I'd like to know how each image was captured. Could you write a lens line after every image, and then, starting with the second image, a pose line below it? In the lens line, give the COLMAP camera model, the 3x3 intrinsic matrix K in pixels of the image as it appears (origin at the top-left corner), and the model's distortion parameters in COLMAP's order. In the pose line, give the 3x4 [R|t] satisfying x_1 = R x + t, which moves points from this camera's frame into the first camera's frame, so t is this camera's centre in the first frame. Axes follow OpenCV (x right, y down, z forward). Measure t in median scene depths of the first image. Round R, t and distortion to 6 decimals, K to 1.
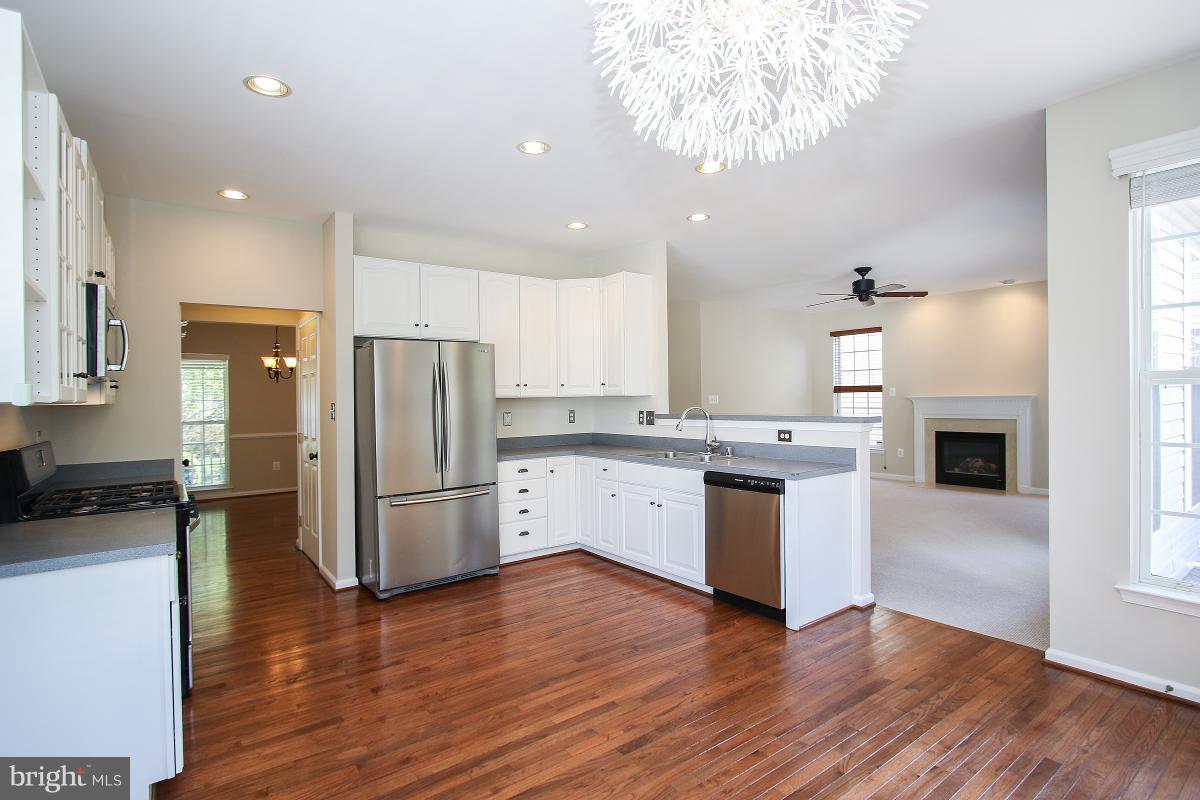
lens RADIAL K [[586.0, 0, 608.3], [0, 586.0, 388.3], [0, 0, 1]] dist [-0.022309, 0.002431]
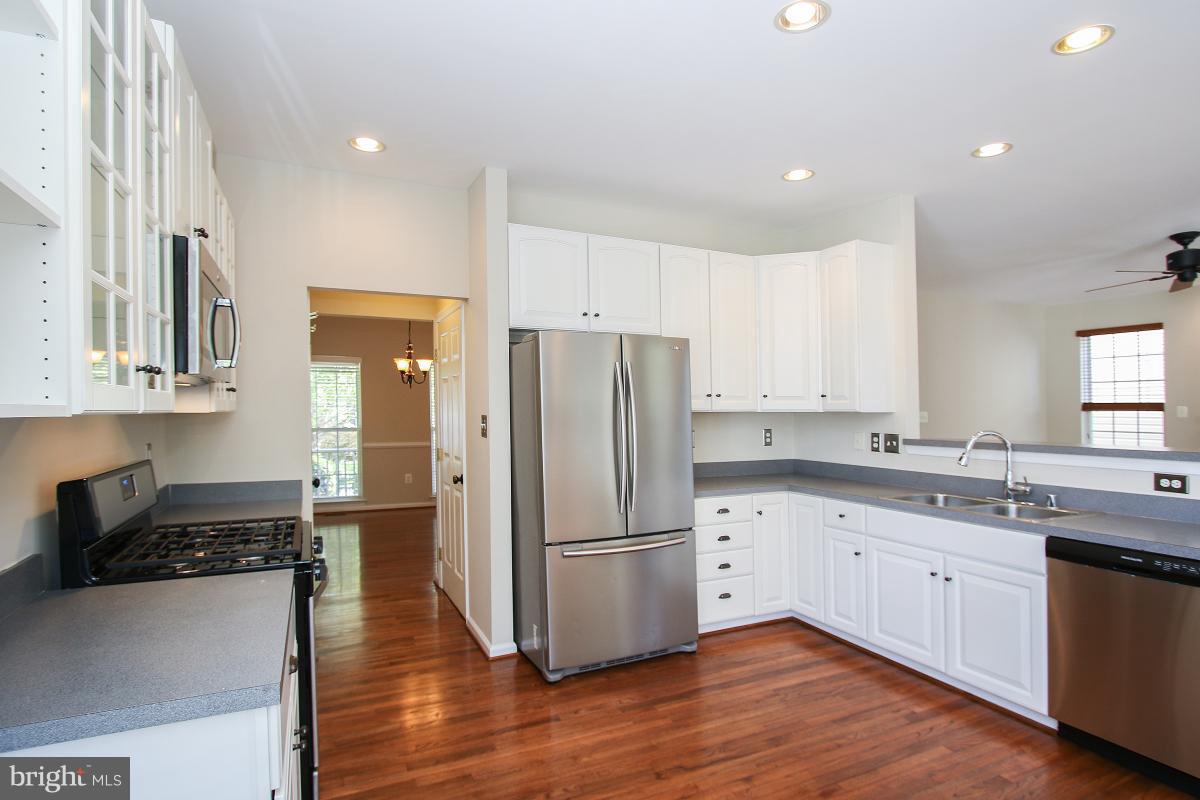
lens RADIAL K [[620.6, 0, 602.9], [0, 620.6, 405.7], [0, 0, 1]] dist [0.006045, -0.001721]
pose [[0.980134, 0.018097, -0.197509, -0.149264], [-0.015831, 0.999790, 0.013050, -0.000266], [0.197704, -0.009664, 0.980214, 0.210720]]
